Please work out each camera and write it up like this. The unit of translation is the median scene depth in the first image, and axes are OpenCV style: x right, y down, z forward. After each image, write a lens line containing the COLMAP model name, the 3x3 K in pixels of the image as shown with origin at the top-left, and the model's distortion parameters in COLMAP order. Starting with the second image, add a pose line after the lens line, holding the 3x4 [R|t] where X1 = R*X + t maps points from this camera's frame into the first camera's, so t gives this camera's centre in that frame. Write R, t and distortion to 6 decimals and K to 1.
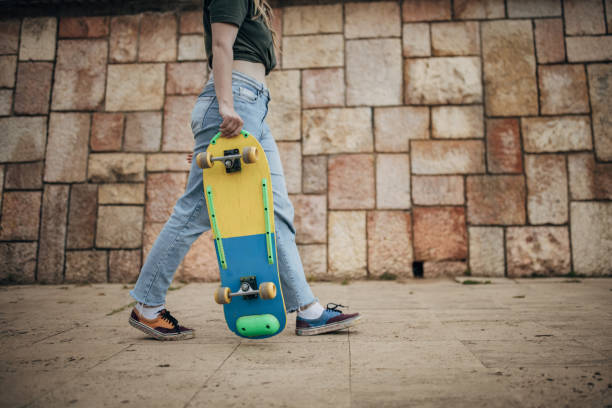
lens RADIAL K [[595.0, 0, 305.6], [0, 595.0, 197.4], [0, 0, 1]] dist [-0.008059, 0.000000]
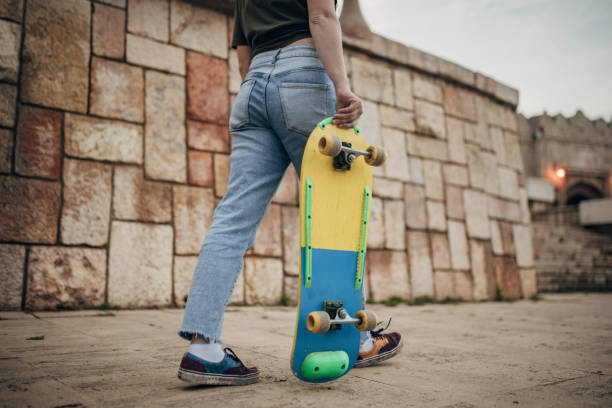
lens RADIAL K [[595.0, 0, 305.4], [0, 595.0, 205.2], [0, 0, 1]] dist [-0.008059, 0.000000]
pose [[0.728648, 0.108446, 0.676248, 0.067334], [-0.084075, 0.994080, -0.068826, 0.020435], [-0.679709, -0.006706, 0.733451, 0.182744]]
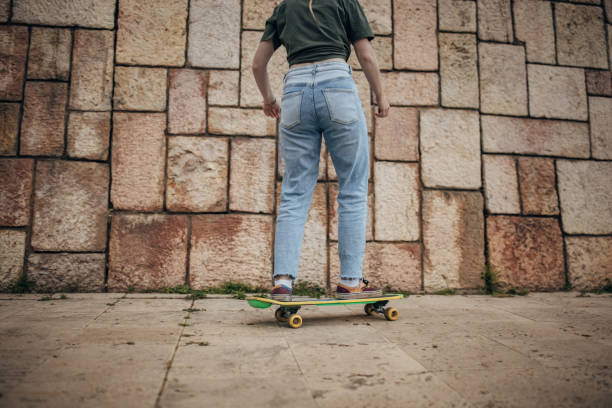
lens RADIAL K [[595.0, 0, 310.3], [0, 595.0, 200.5], [0, 0, 1]] dist [-0.008059, 0.000000]
pose [[0.982209, 0.036704, 0.184167, 0.937562], [-0.042666, 0.998682, 0.028515, -0.029449], [-0.182878, -0.035865, 0.982481, 0.137196]]
